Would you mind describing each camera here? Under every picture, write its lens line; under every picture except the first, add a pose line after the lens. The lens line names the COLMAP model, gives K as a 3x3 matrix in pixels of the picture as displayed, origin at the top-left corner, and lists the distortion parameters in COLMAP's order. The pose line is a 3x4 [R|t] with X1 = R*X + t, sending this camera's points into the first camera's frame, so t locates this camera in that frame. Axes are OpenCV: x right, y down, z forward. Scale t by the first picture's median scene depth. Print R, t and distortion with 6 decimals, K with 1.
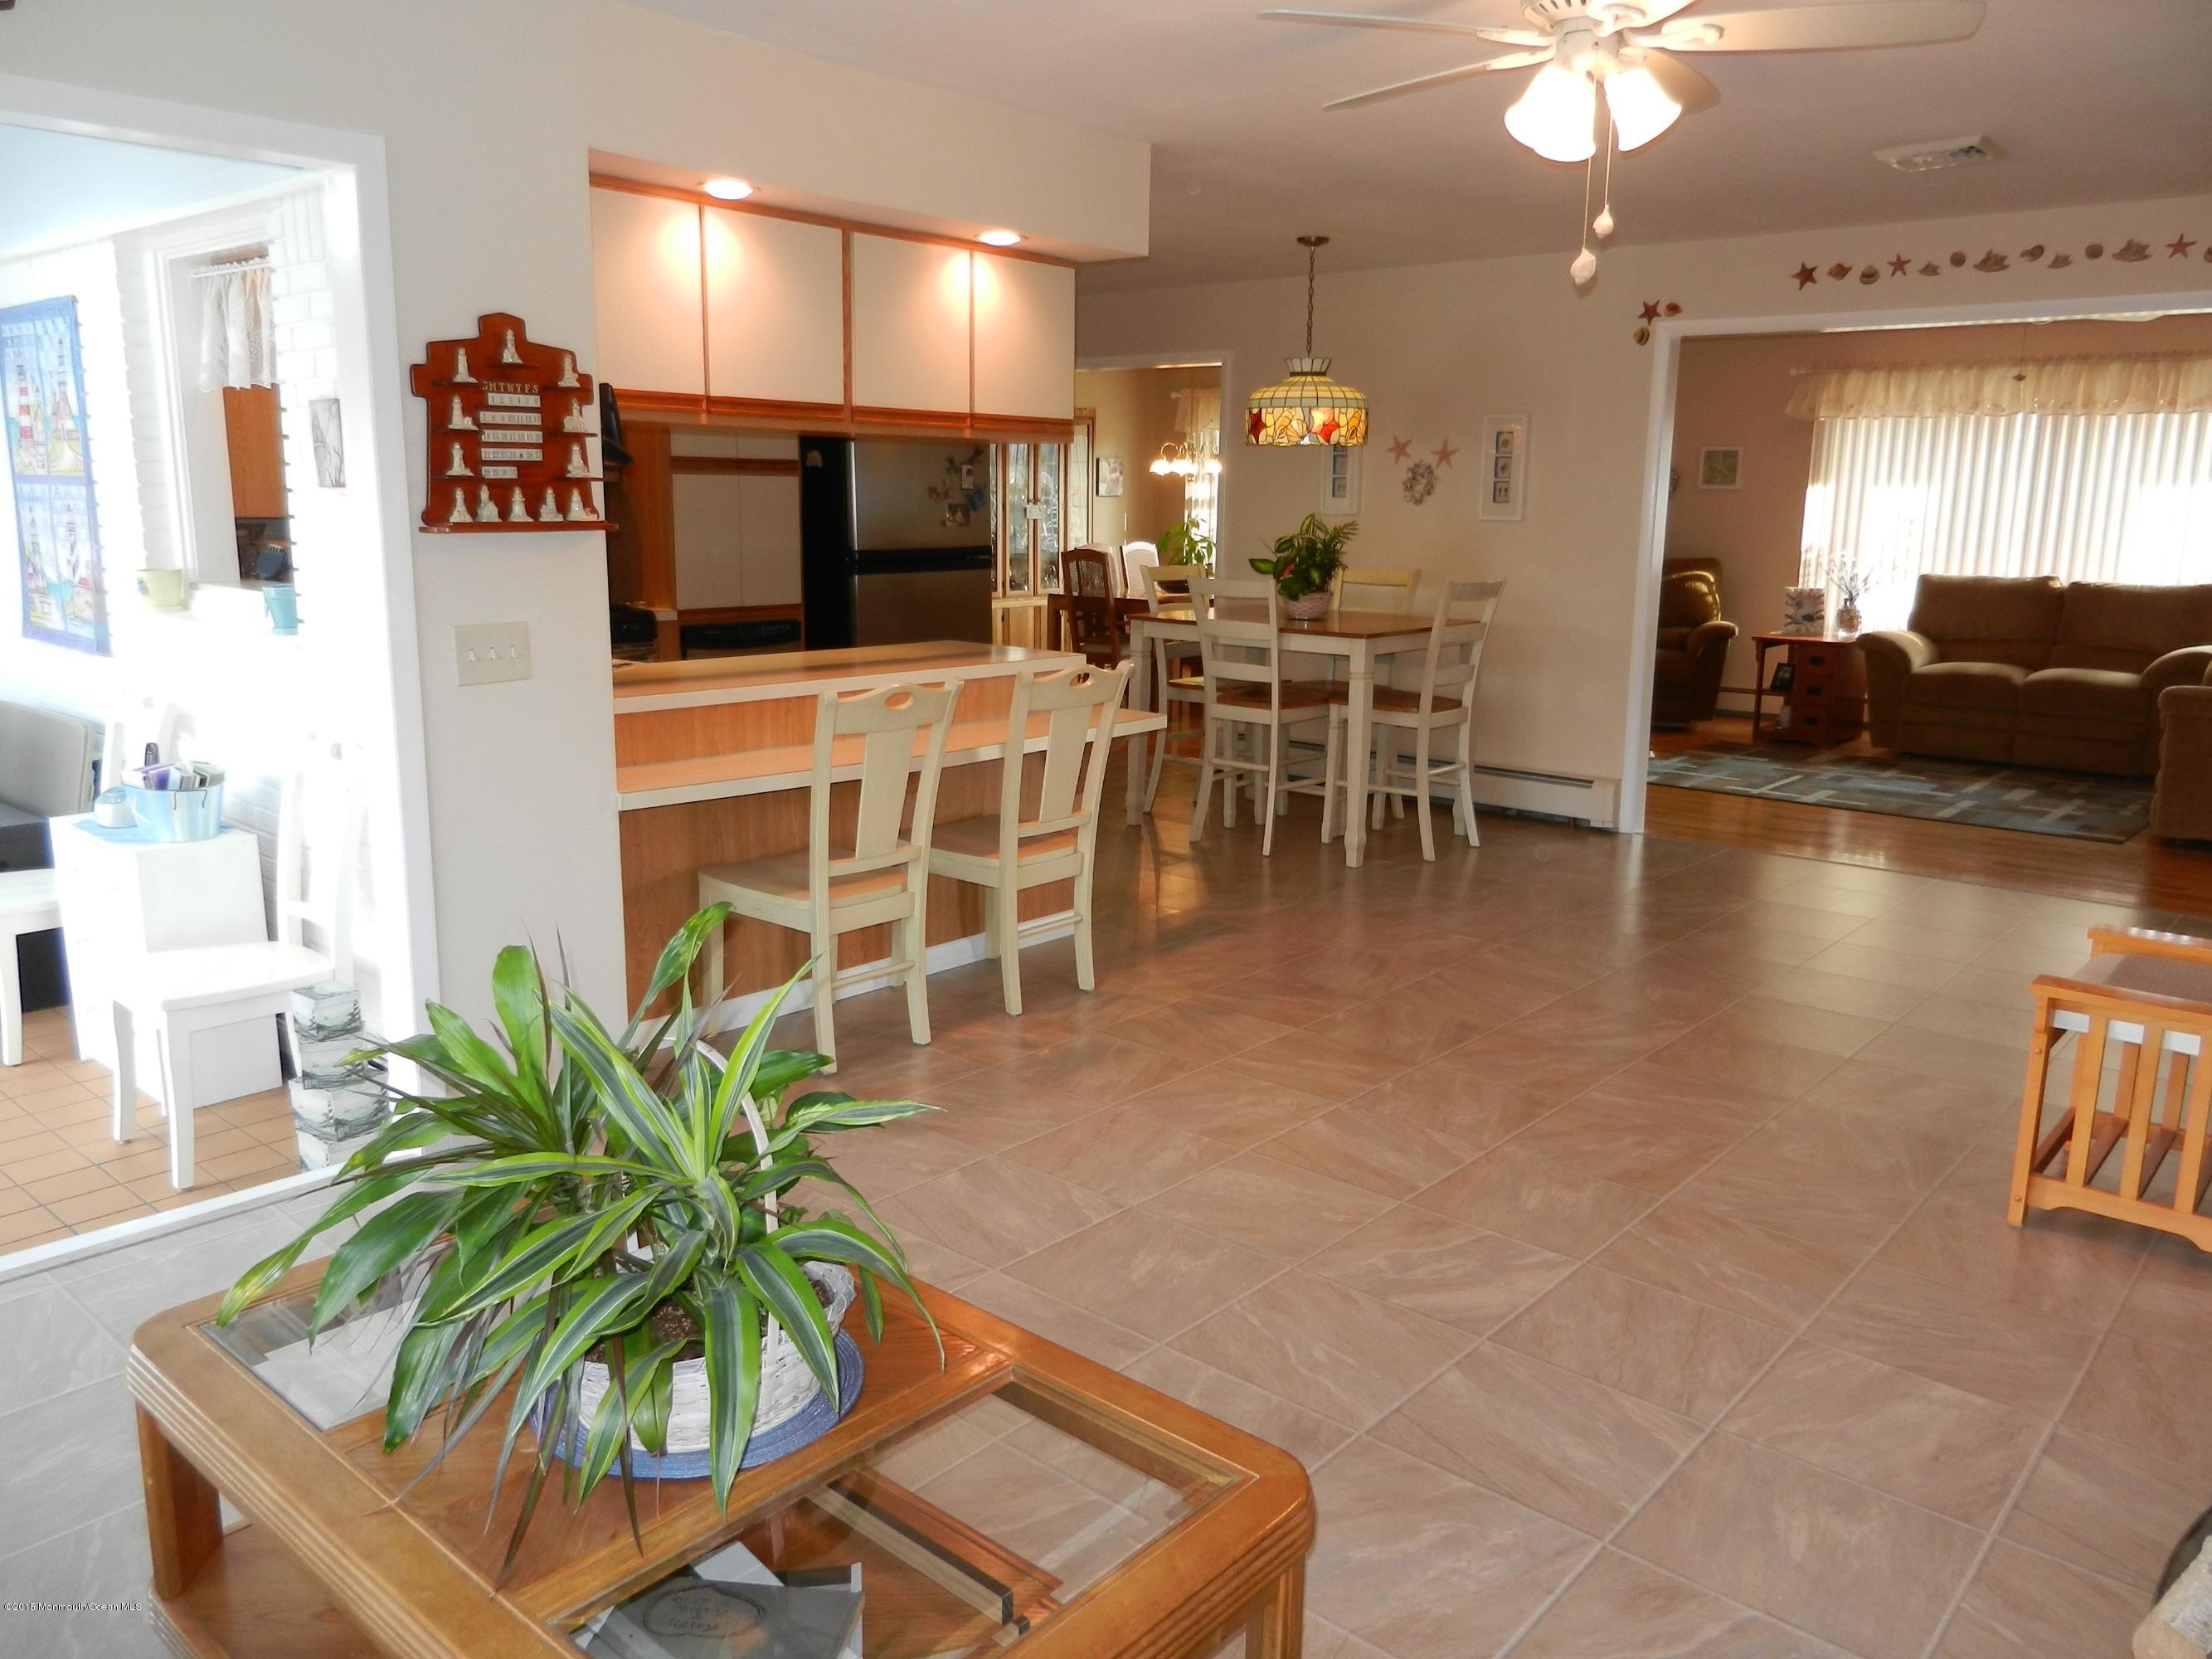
lens RADIAL K [[1618.7, 0, 1106.0], [0, 1618.7, 829.5], [0, 0, 1]] dist [0.006270, -0.009879]
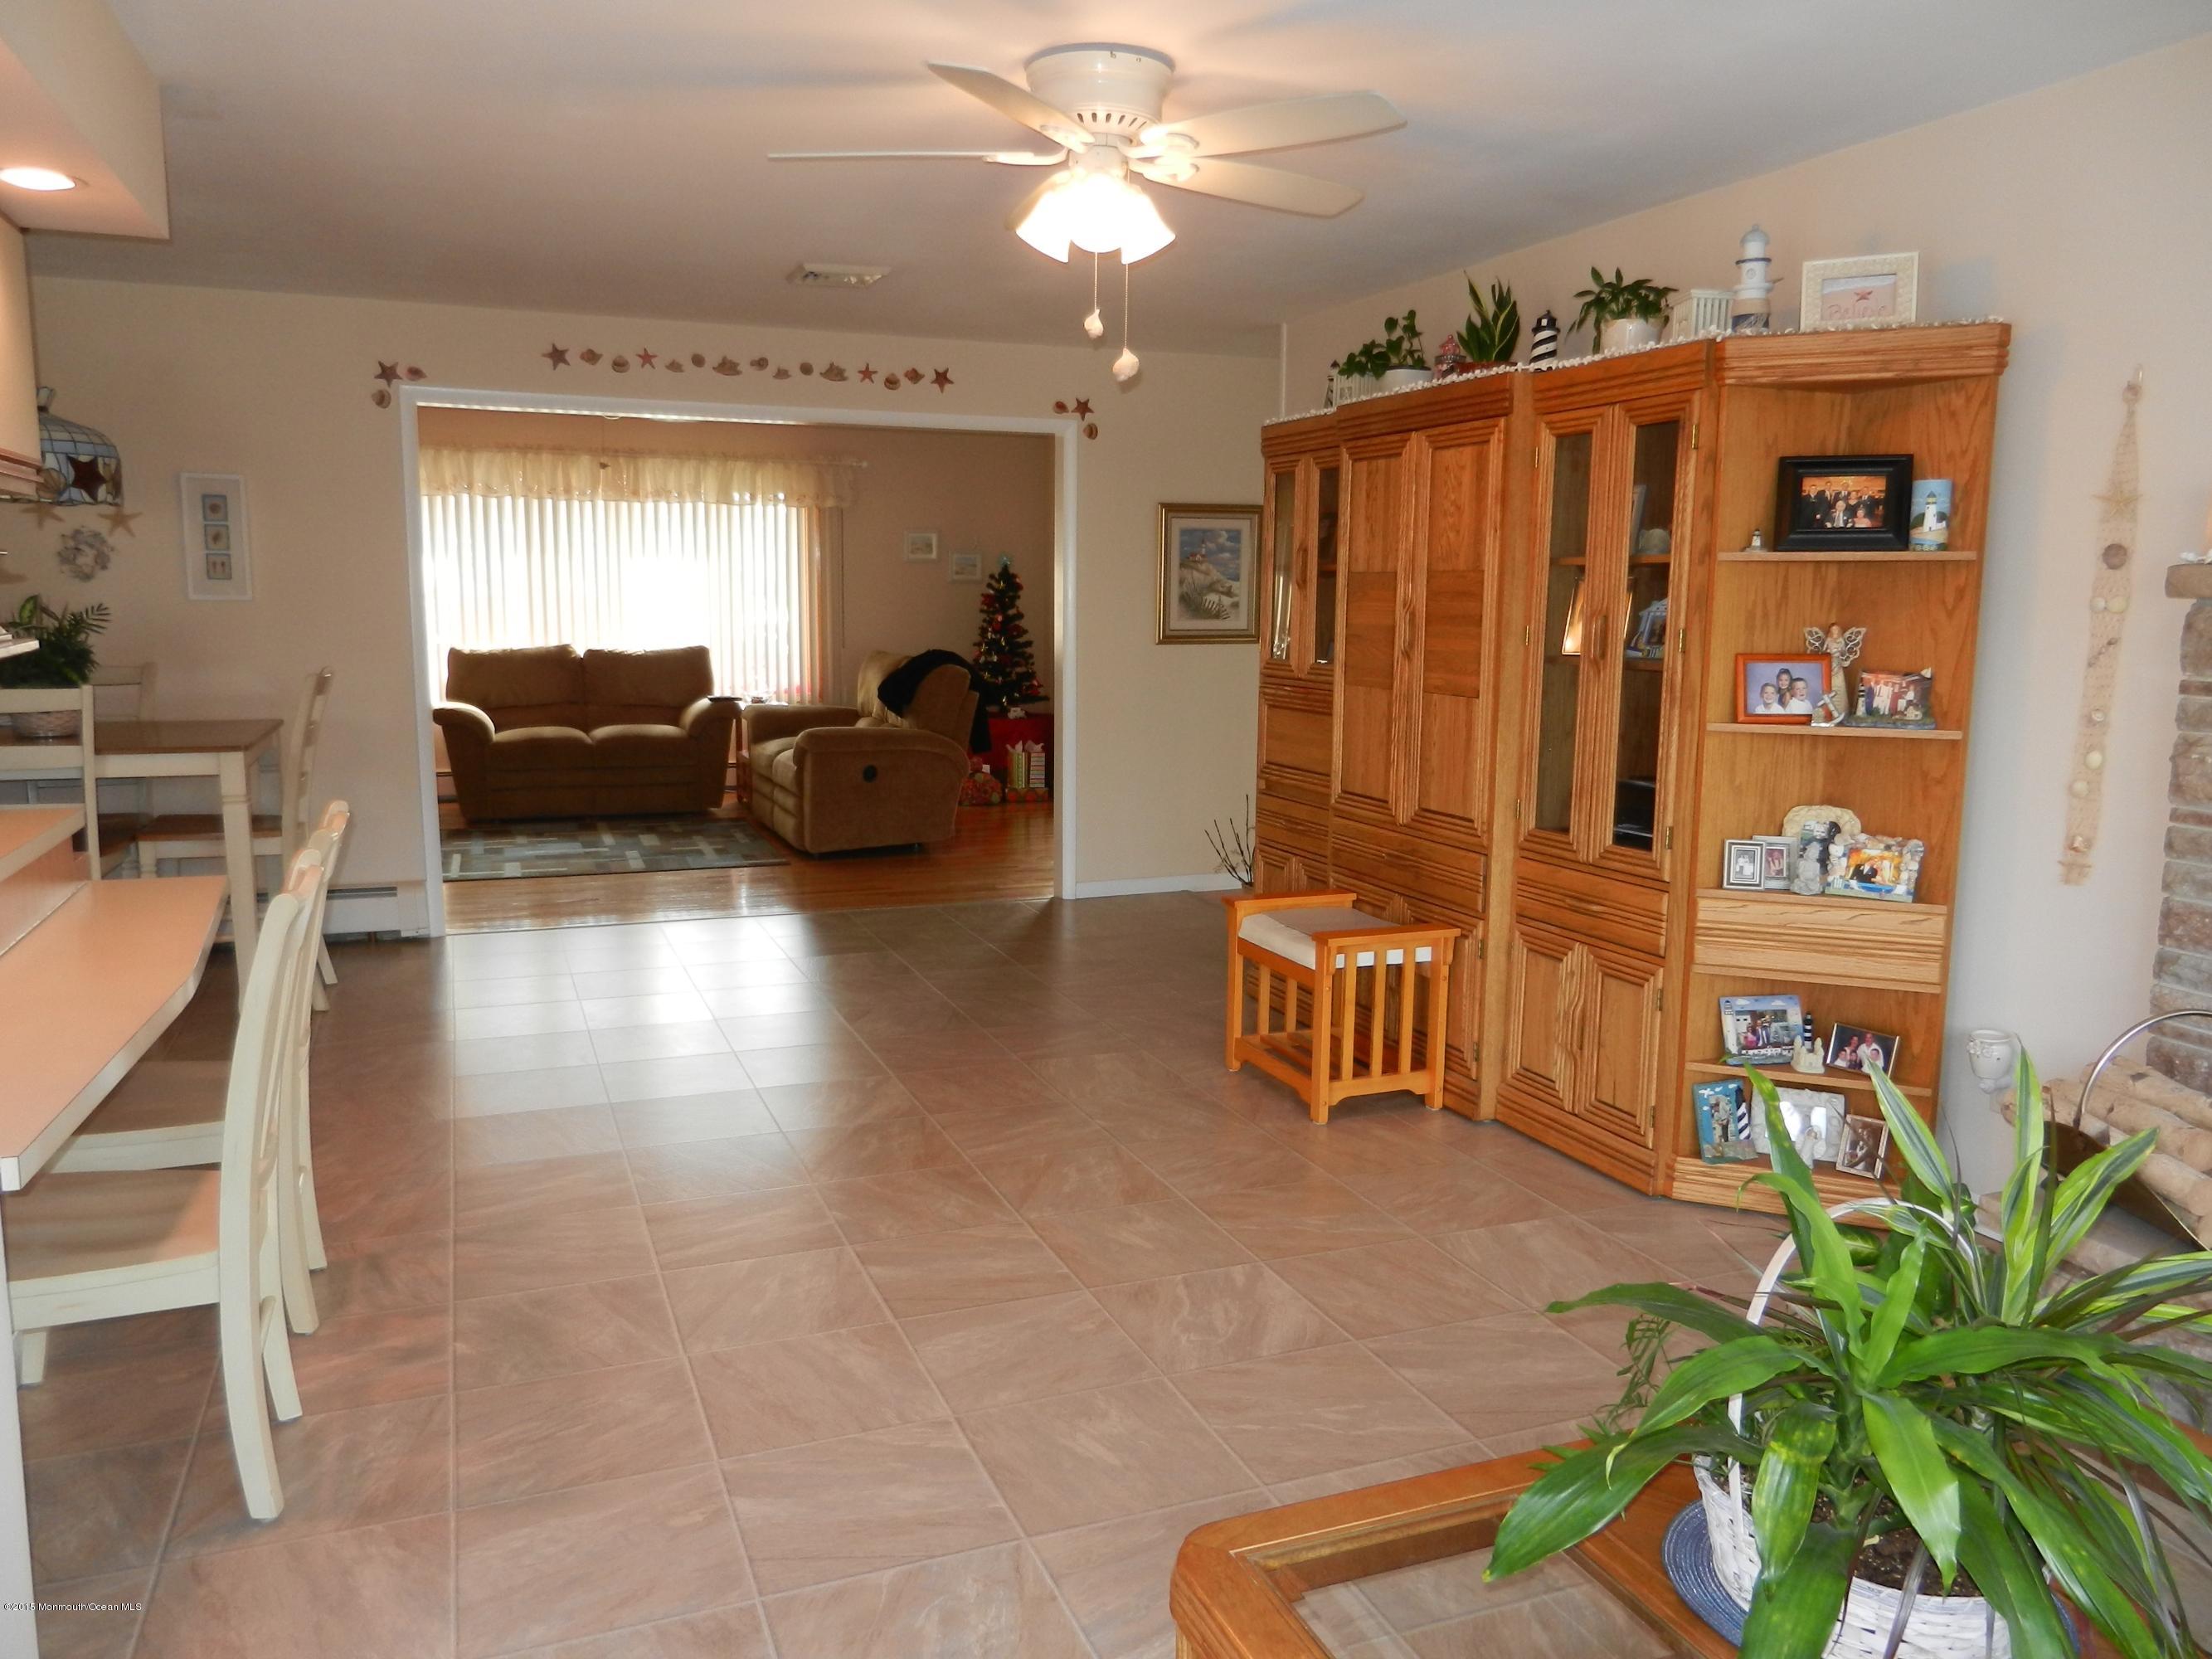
lens RADIAL K [[1618.7, 0, 1106.0], [0, 1618.7, 829.5], [0, 0, 1]] dist [0.006270, -0.009879]
pose [[0.457182, -0.137282, 0.878714, -0.315954], [0.175611, 0.982497, 0.062128, -0.051146], [-0.871863, 0.125908, 0.473288, 0.243579]]
